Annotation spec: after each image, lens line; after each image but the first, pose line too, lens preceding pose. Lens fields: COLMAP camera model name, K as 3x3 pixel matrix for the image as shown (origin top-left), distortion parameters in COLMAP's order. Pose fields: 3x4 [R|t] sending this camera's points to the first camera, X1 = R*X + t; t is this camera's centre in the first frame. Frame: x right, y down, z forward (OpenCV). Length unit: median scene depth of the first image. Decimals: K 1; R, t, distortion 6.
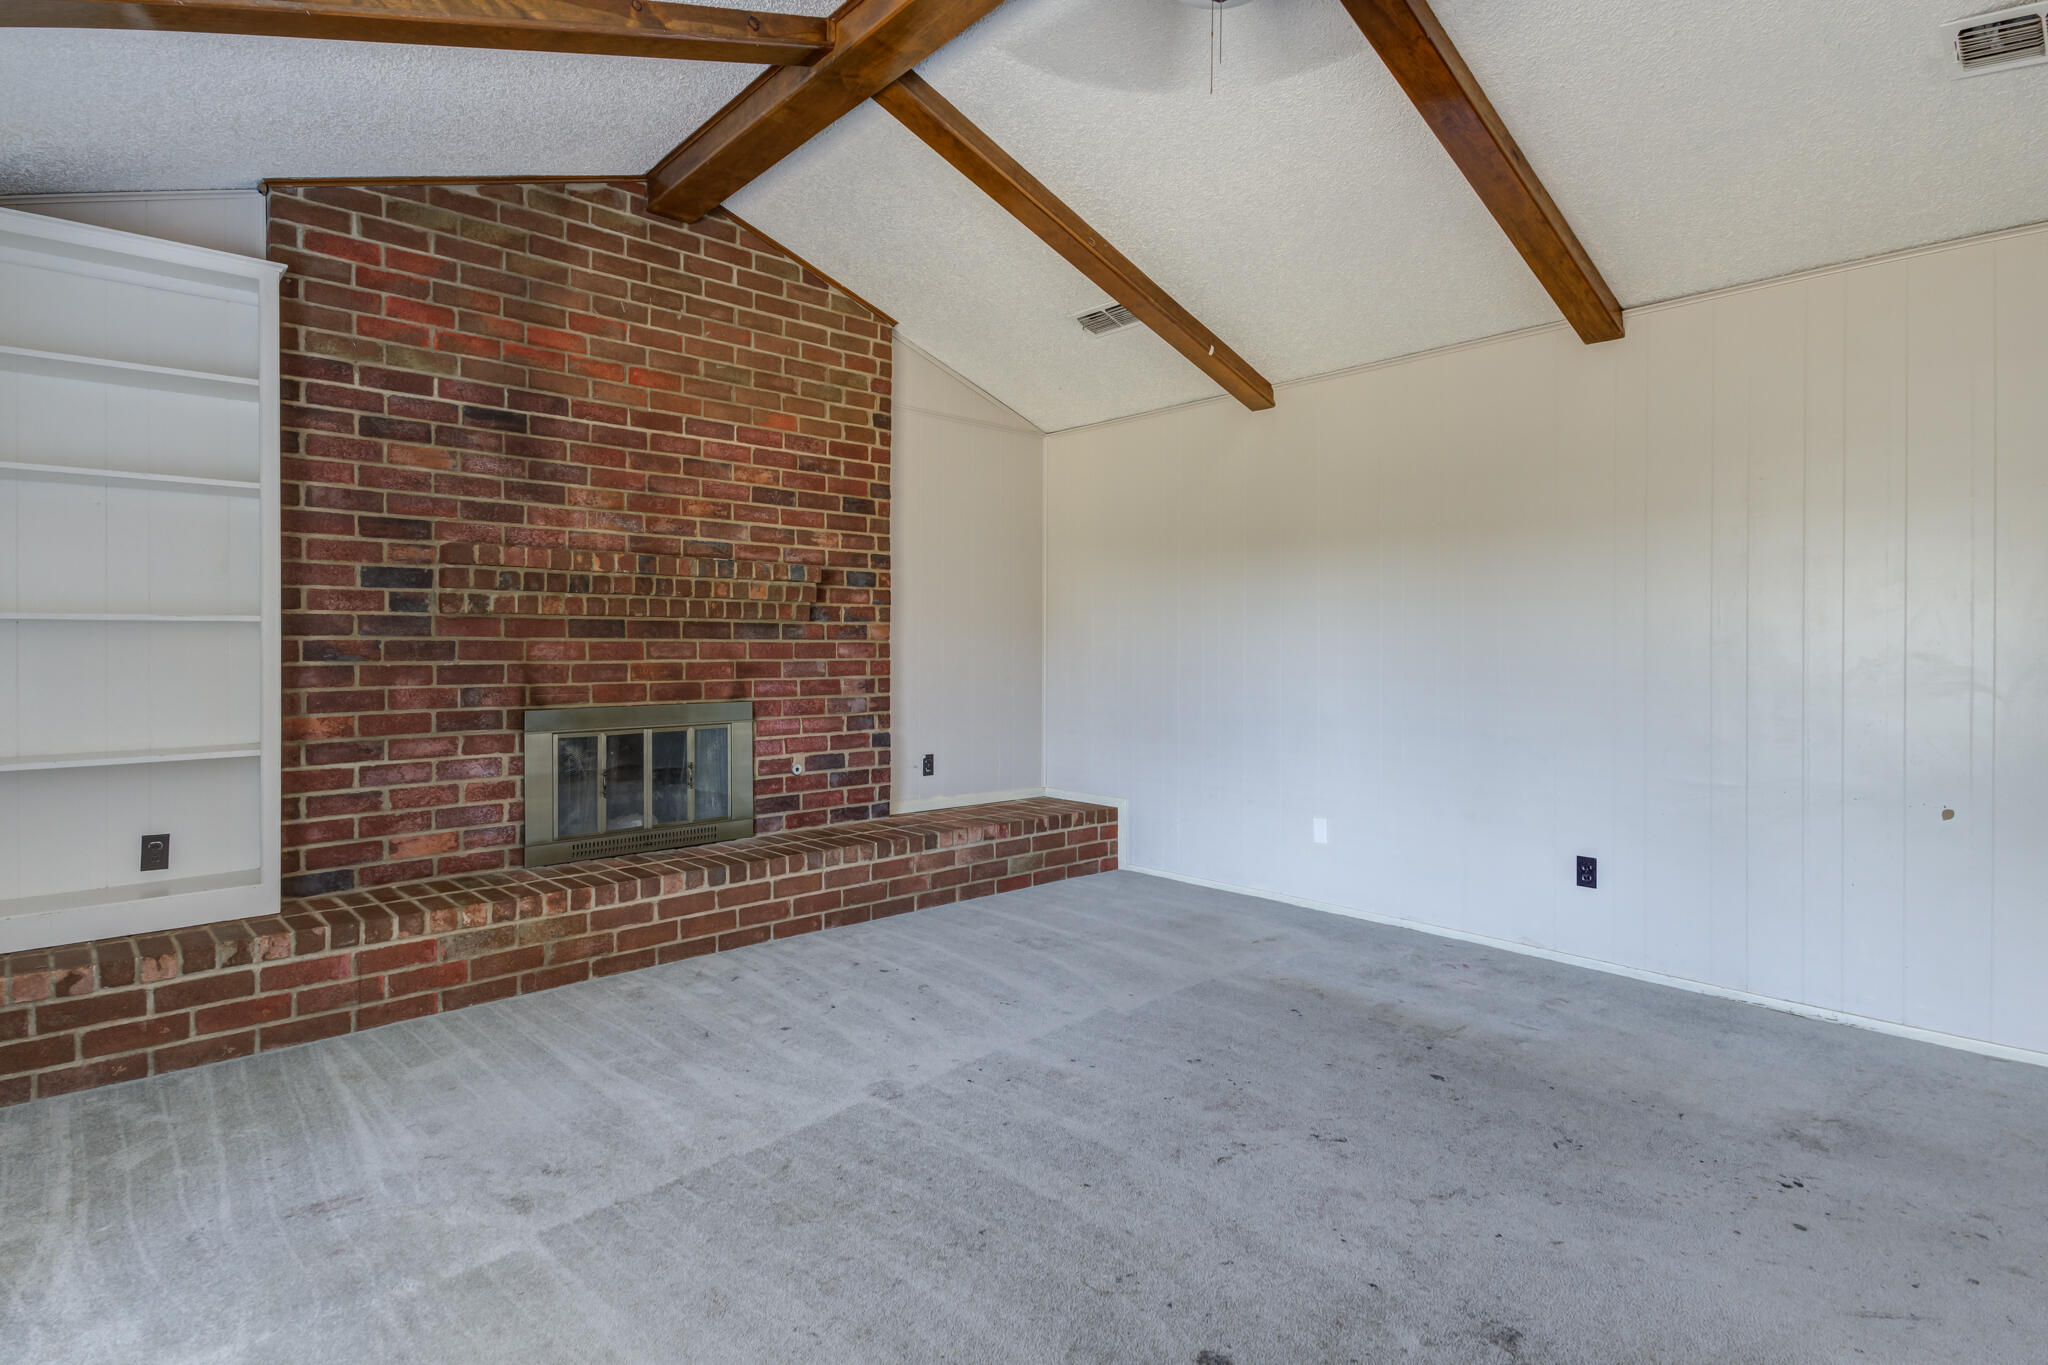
lens RADIAL K [[1071.1, 0, 1025.2], [0, 1071.1, 644.5], [0, 0, 1]] dist [0.032883, -0.000673]
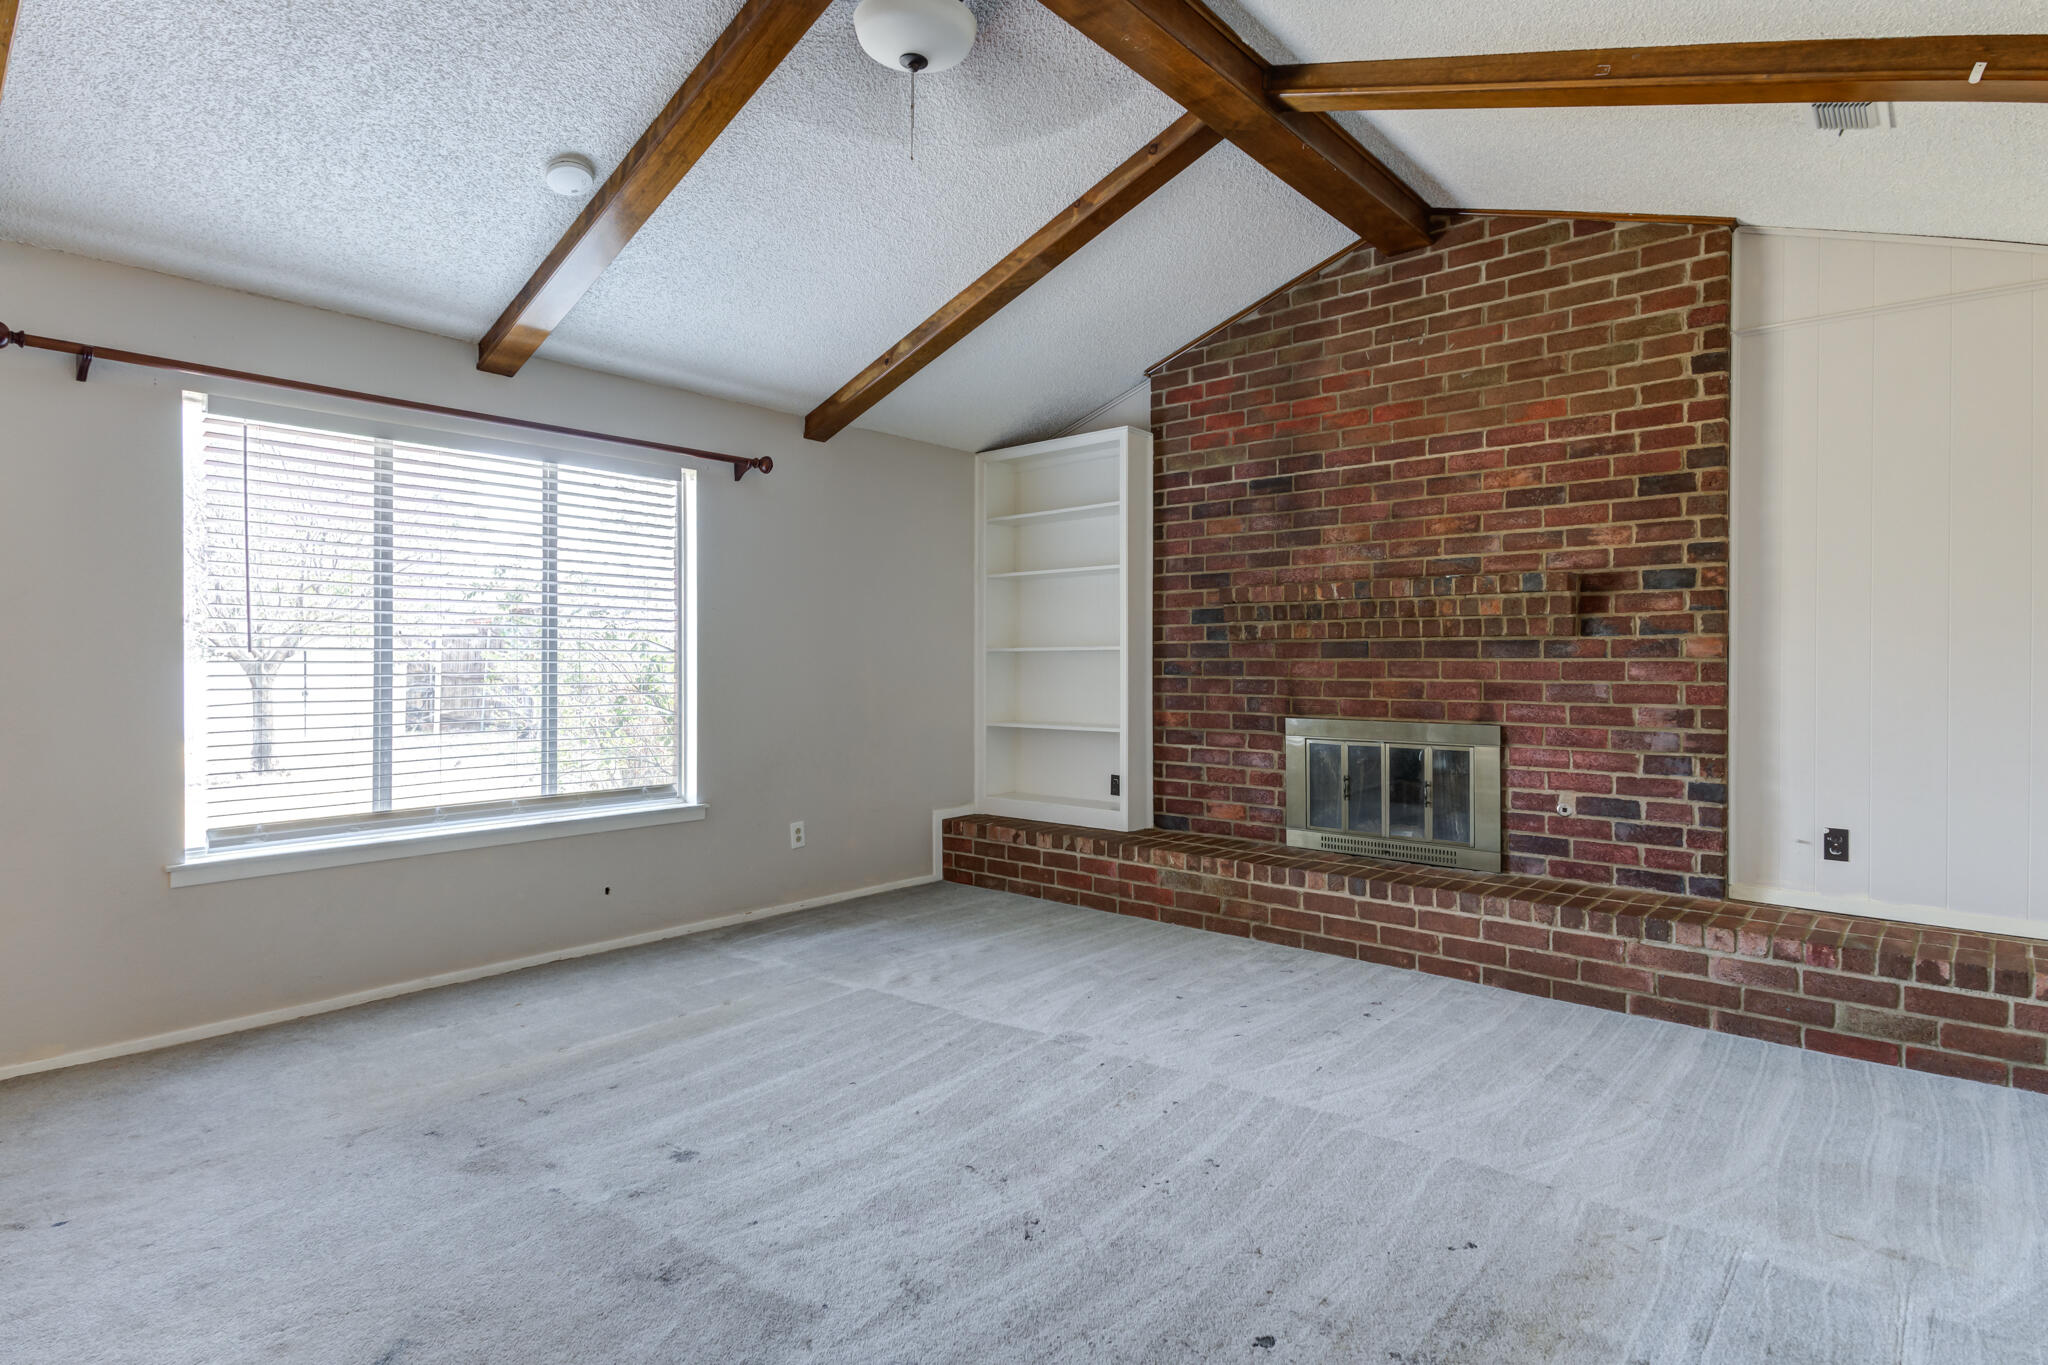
lens RADIAL K [[1108.4, 0, 1028.0], [0, 1108.4, 661.5], [0, 0, 1]] dist [0.020883, -0.000516]
pose [[0.081624, -0.002397, -0.996660, 0.730345], [0.000152, 0.999997, -0.002392, 0.000238], [0.996663, 0.000044, 0.081624, 0.571861]]
